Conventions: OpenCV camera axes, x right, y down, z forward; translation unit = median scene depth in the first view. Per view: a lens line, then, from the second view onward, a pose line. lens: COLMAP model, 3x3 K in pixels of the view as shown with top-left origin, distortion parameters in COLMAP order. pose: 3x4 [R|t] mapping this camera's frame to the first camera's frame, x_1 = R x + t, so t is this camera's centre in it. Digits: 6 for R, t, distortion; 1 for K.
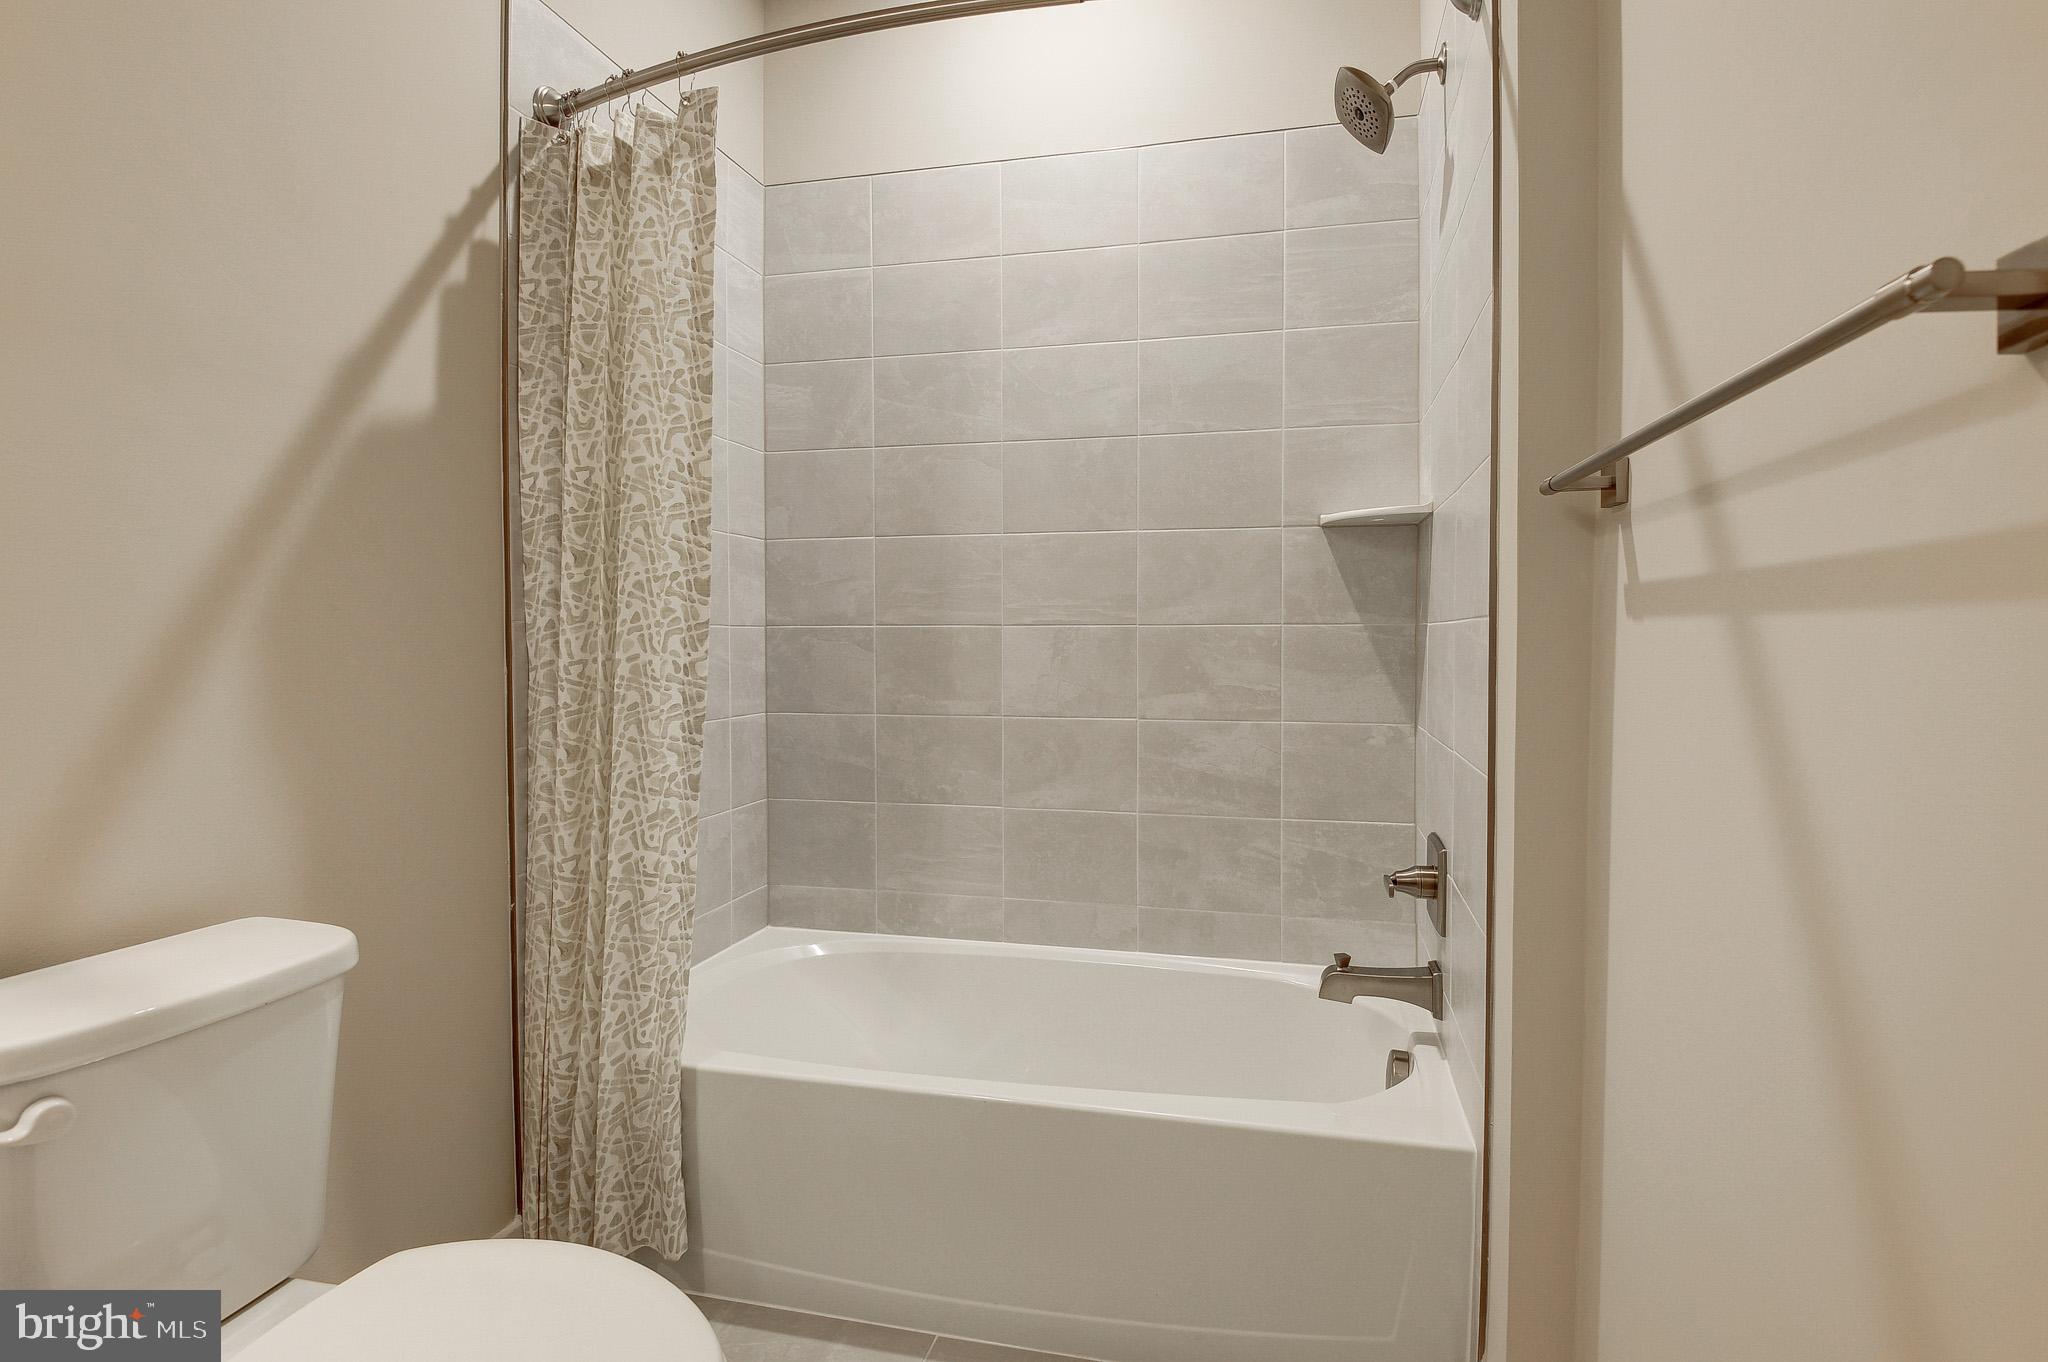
lens RADIAL K [[963.1, 0, 1064.0], [0, 963.1, 656.4], [0, 0, 1]] dist [0.004273, -0.025421]
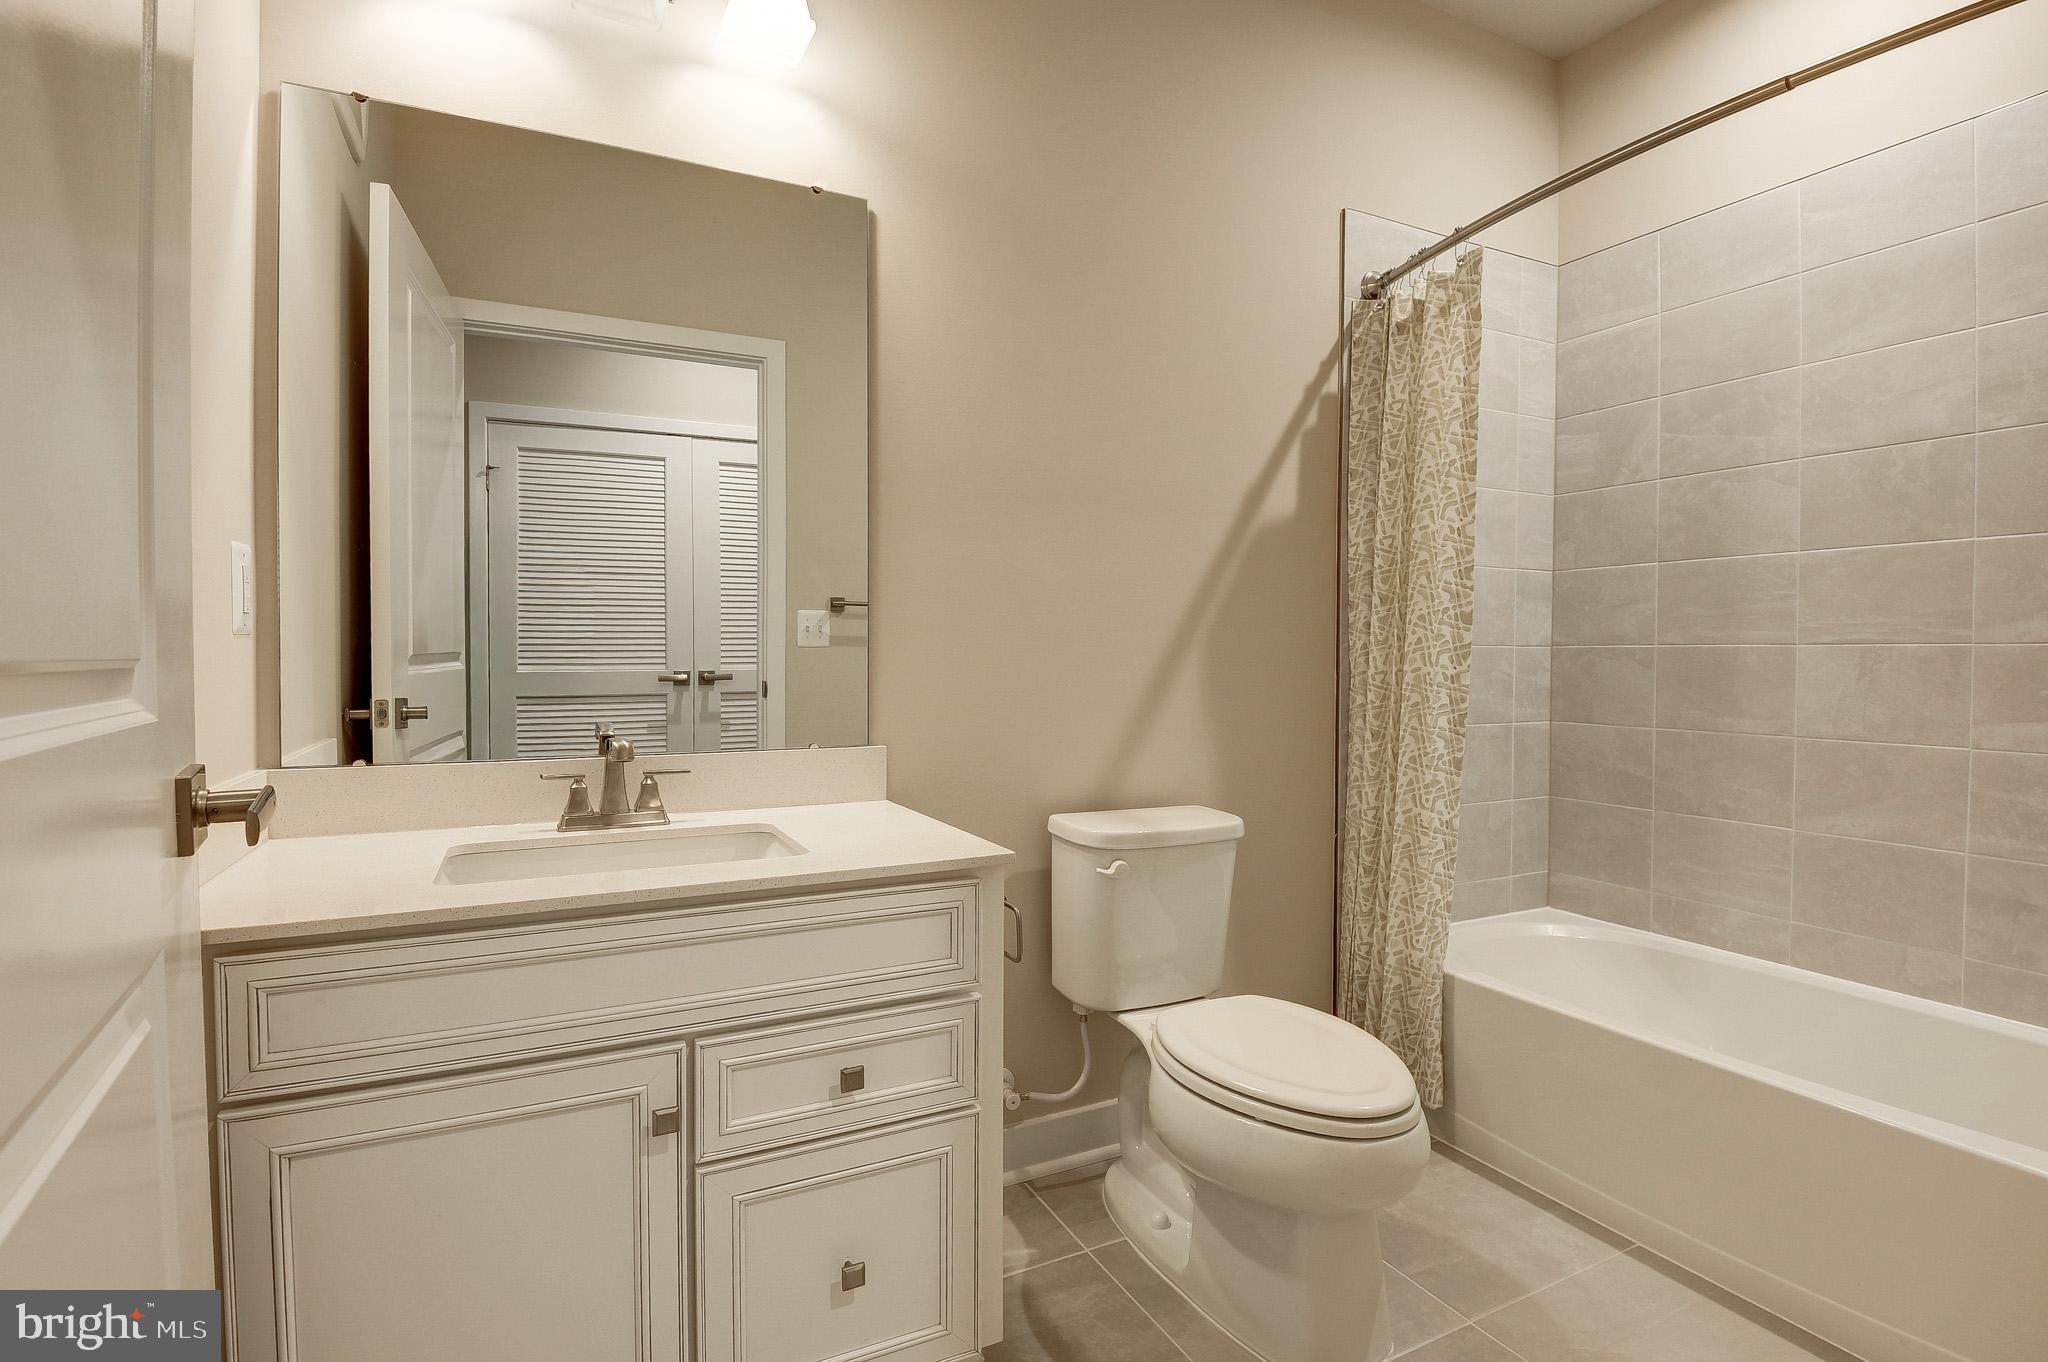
lens RADIAL K [[946.7, 0, 1035.5], [0, 946.7, 688.7], [0, 0, 1]] dist [0.033148, -0.024613]
pose [[0.641035, 0.030069, -0.766923, 0.256564], [-0.019456, 0.999548, 0.022928, 0.007705], [0.767265, 0.000224, 0.641330, -0.309640]]
